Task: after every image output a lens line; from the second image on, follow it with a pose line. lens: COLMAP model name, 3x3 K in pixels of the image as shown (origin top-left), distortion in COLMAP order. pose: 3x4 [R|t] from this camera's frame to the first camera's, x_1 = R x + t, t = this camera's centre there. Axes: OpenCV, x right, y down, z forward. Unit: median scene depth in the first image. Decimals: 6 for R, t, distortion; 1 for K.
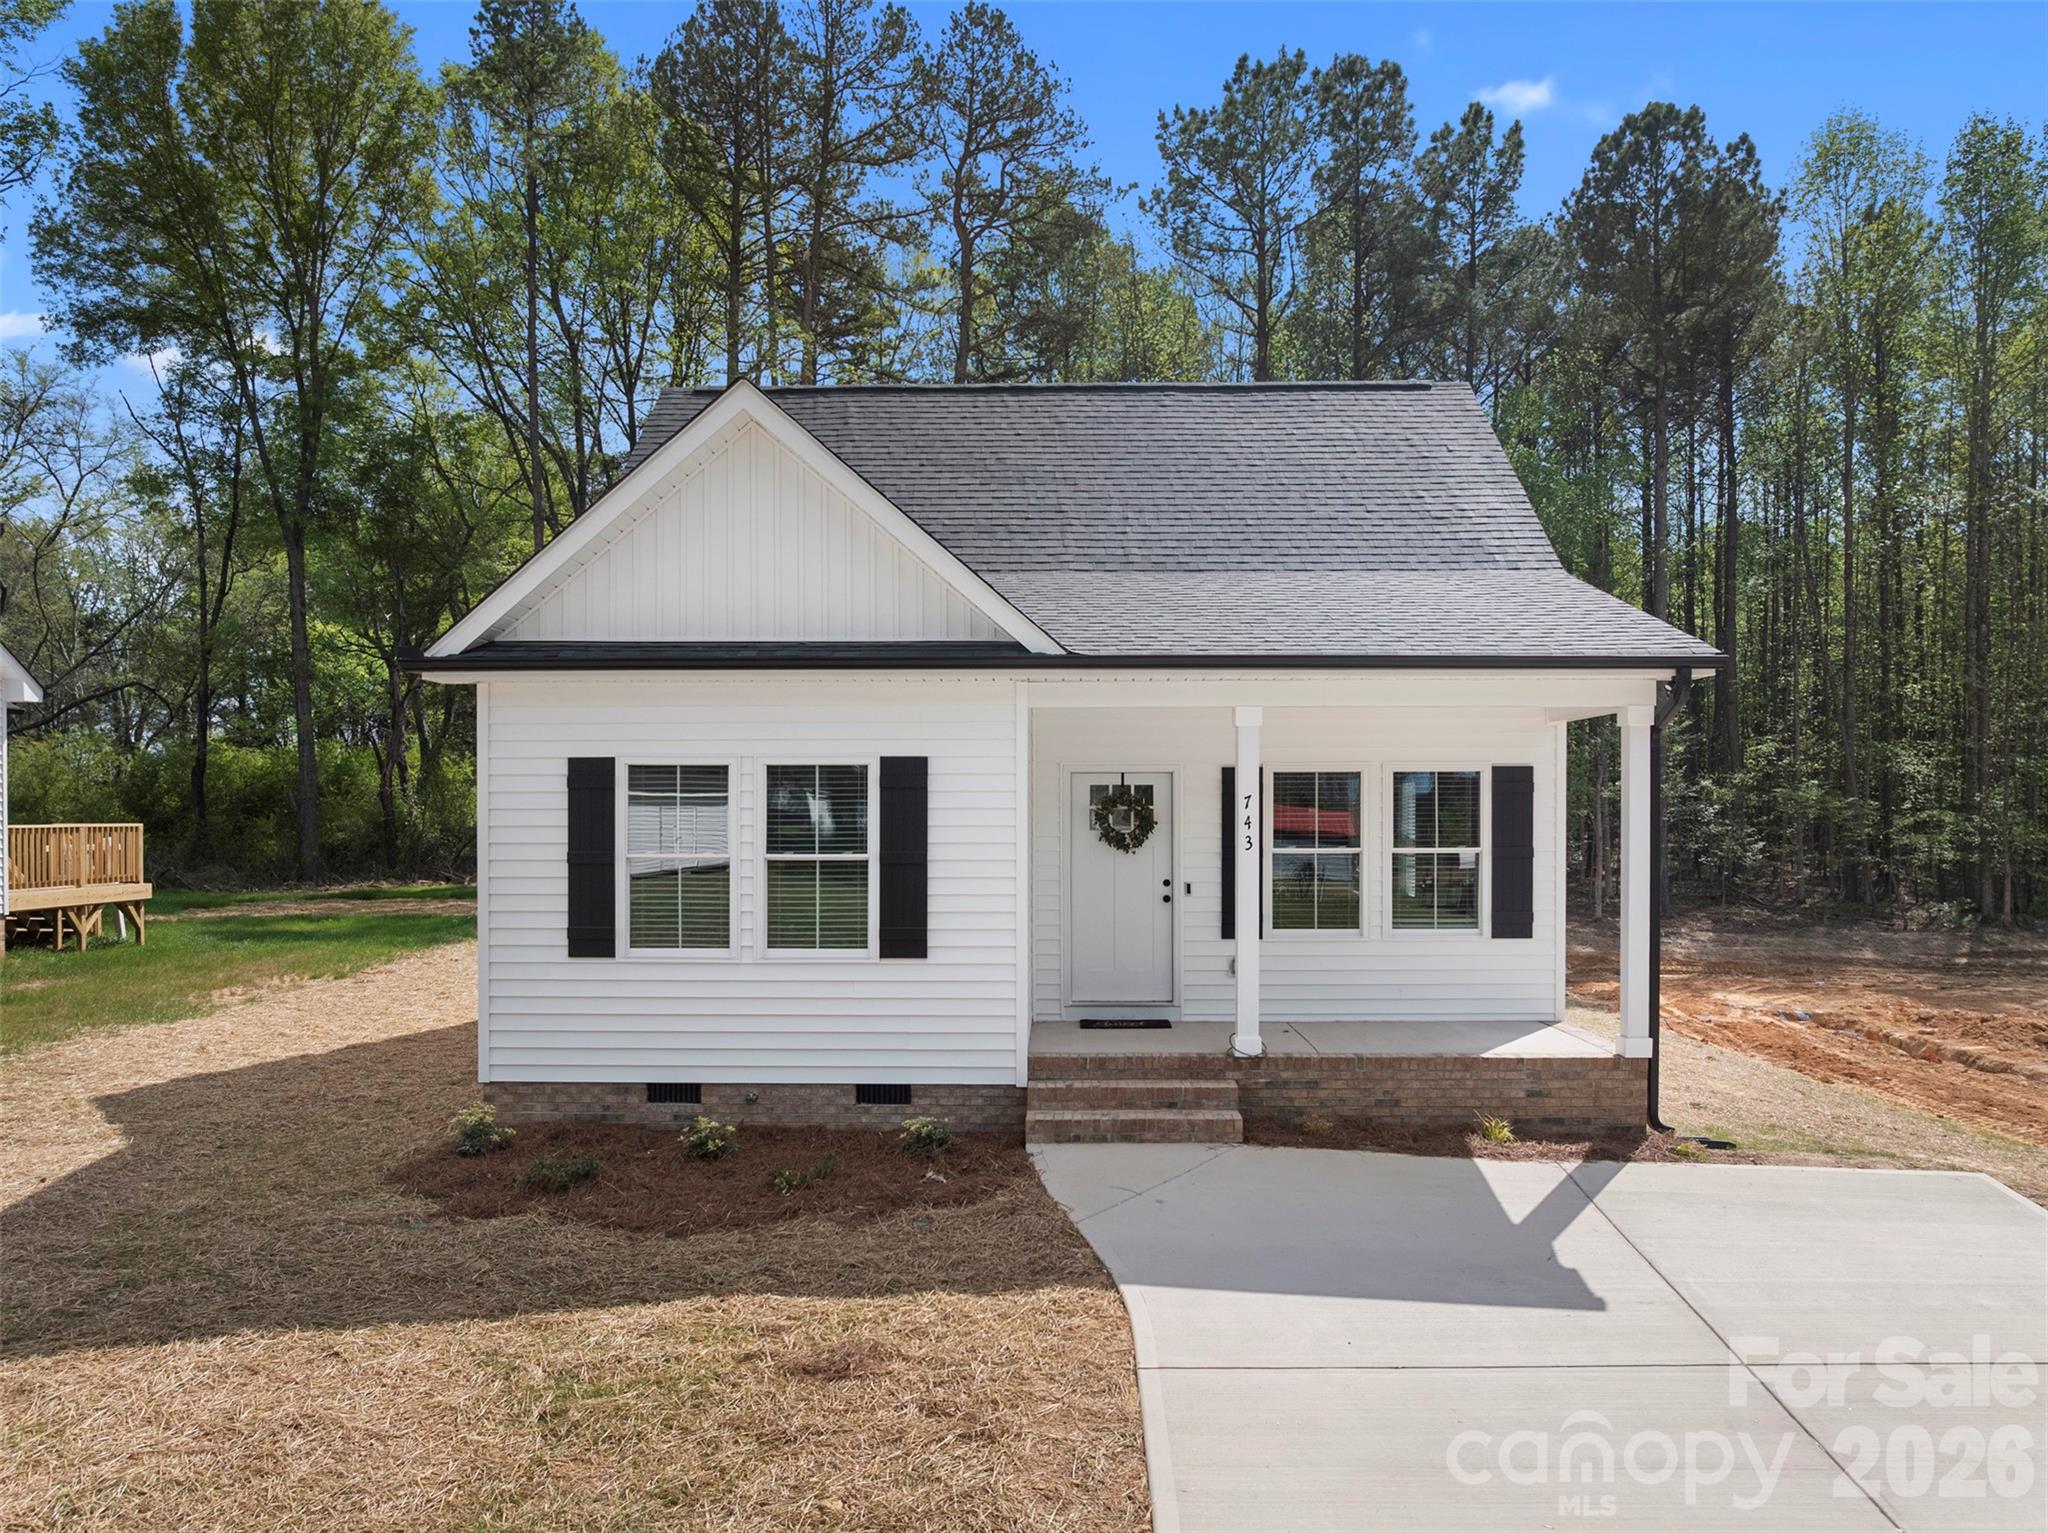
lens RADIAL K [[1459.2, 0, 1023.5], [0, 1459.2, 824.5], [0, 0, 1]] dist [-0.040337, 0.002480]
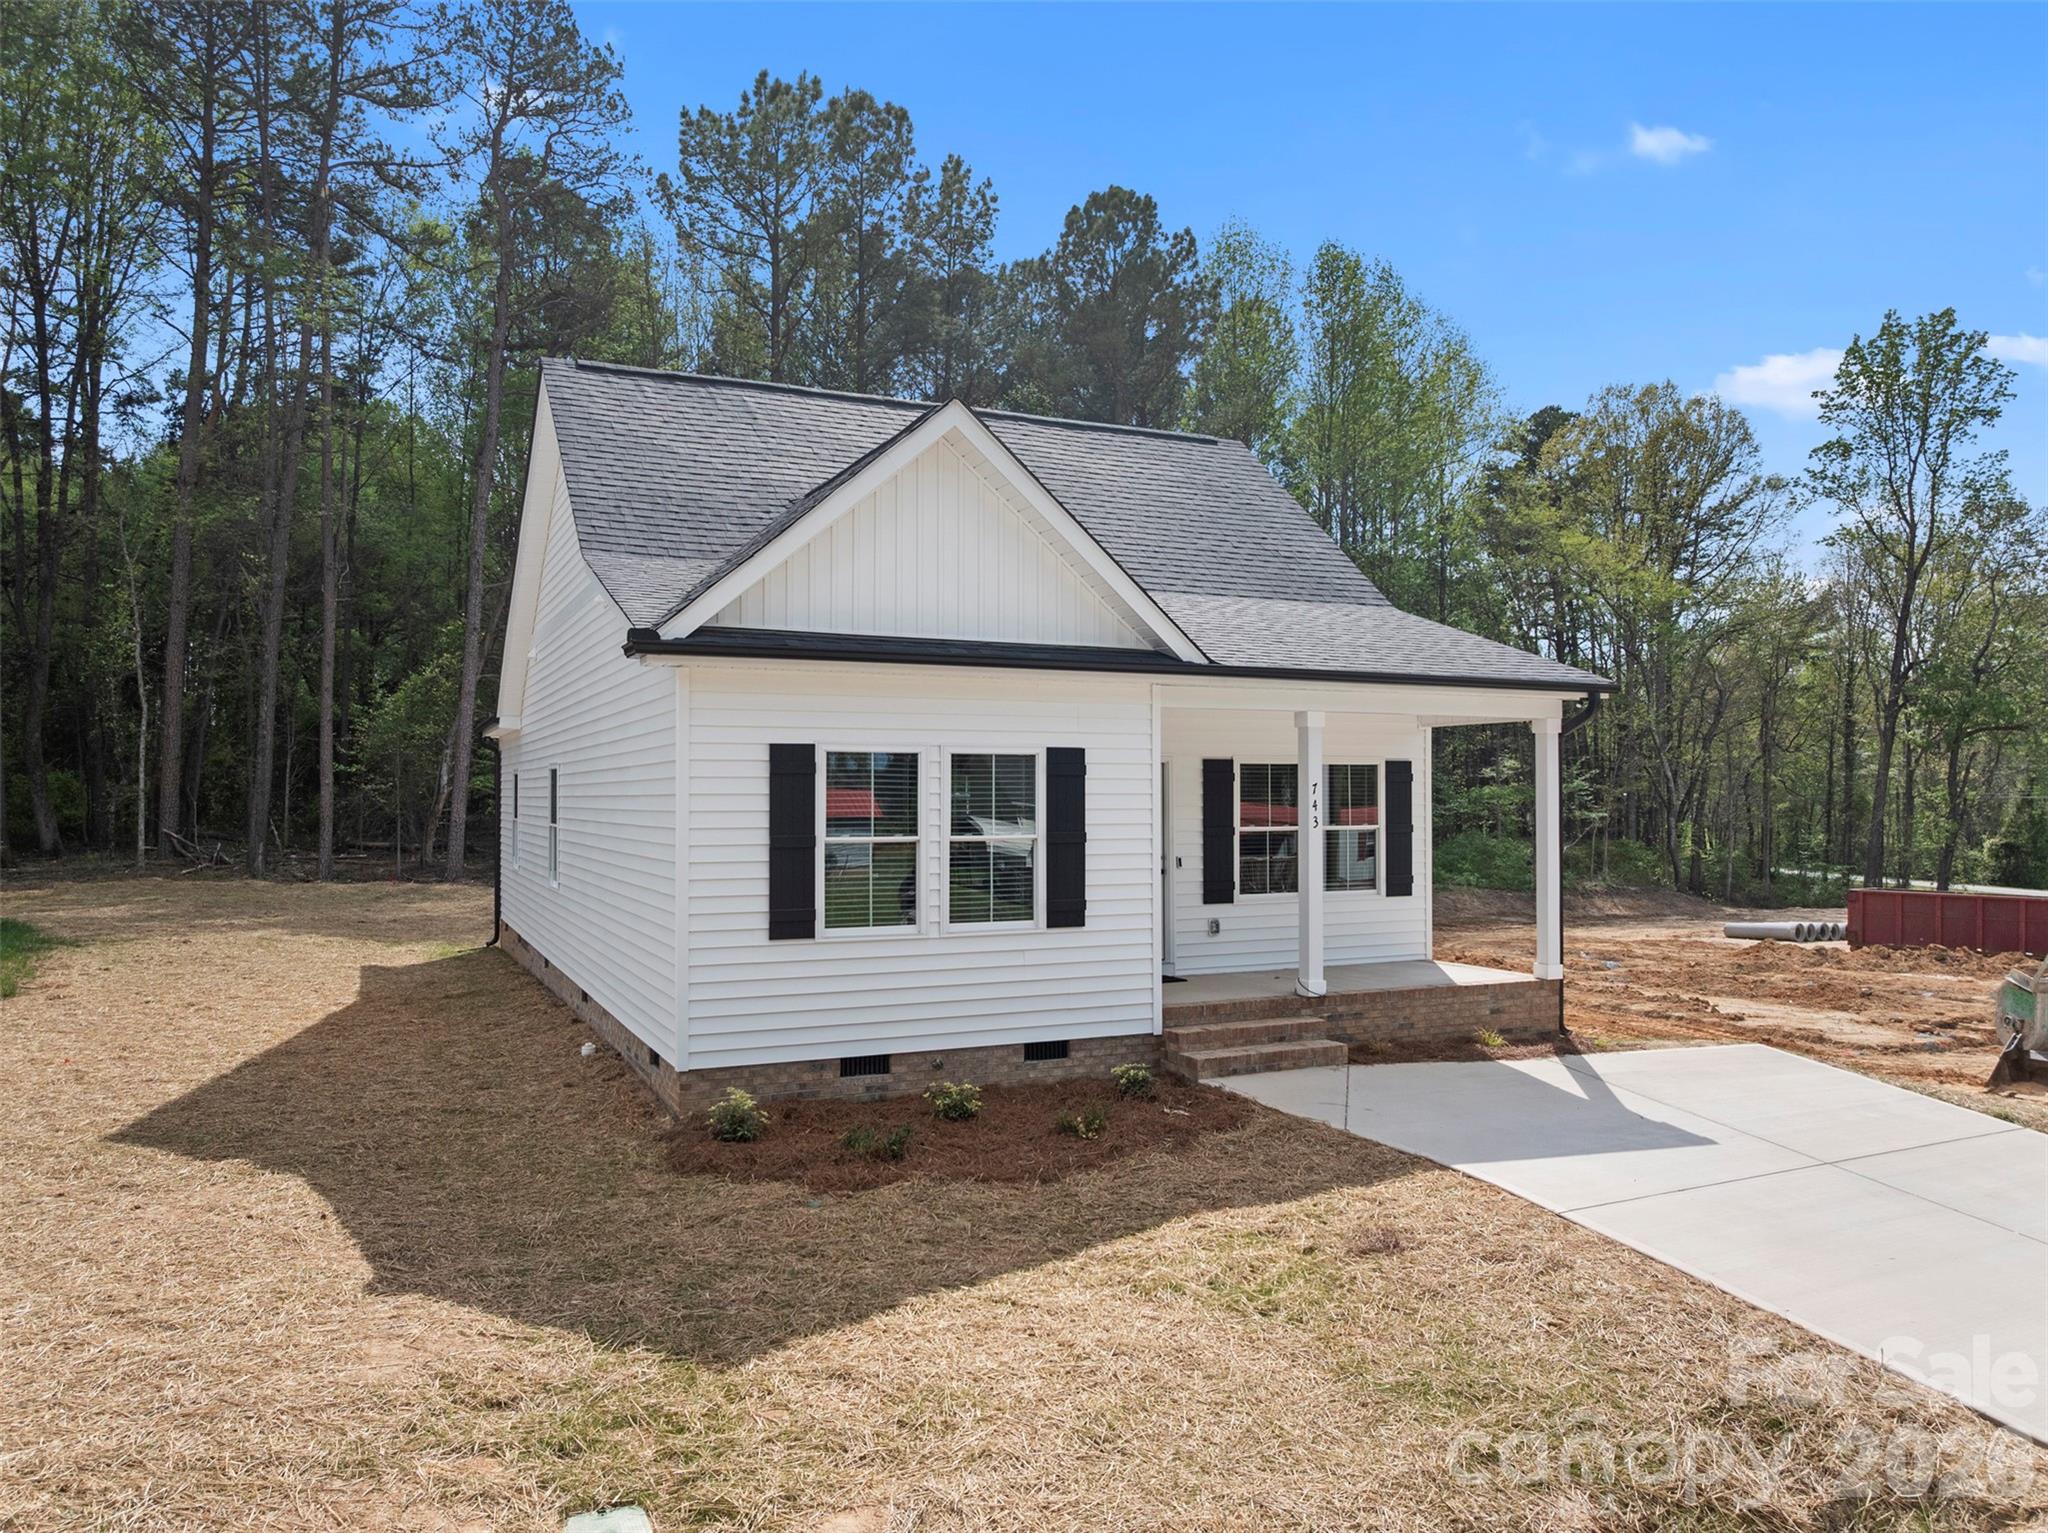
lens RADIAL K [[1440.9, 0, 1024.0], [0, 1440.9, 766.5], [0, 0, 1]] dist [-0.038606, -0.003700]
pose [[0.896980, 0.009141, 0.441977, -0.599573], [0.003521, 0.999607, -0.027821, -0.001234], [-0.442057, 0.026511, 0.896595, 0.017015]]
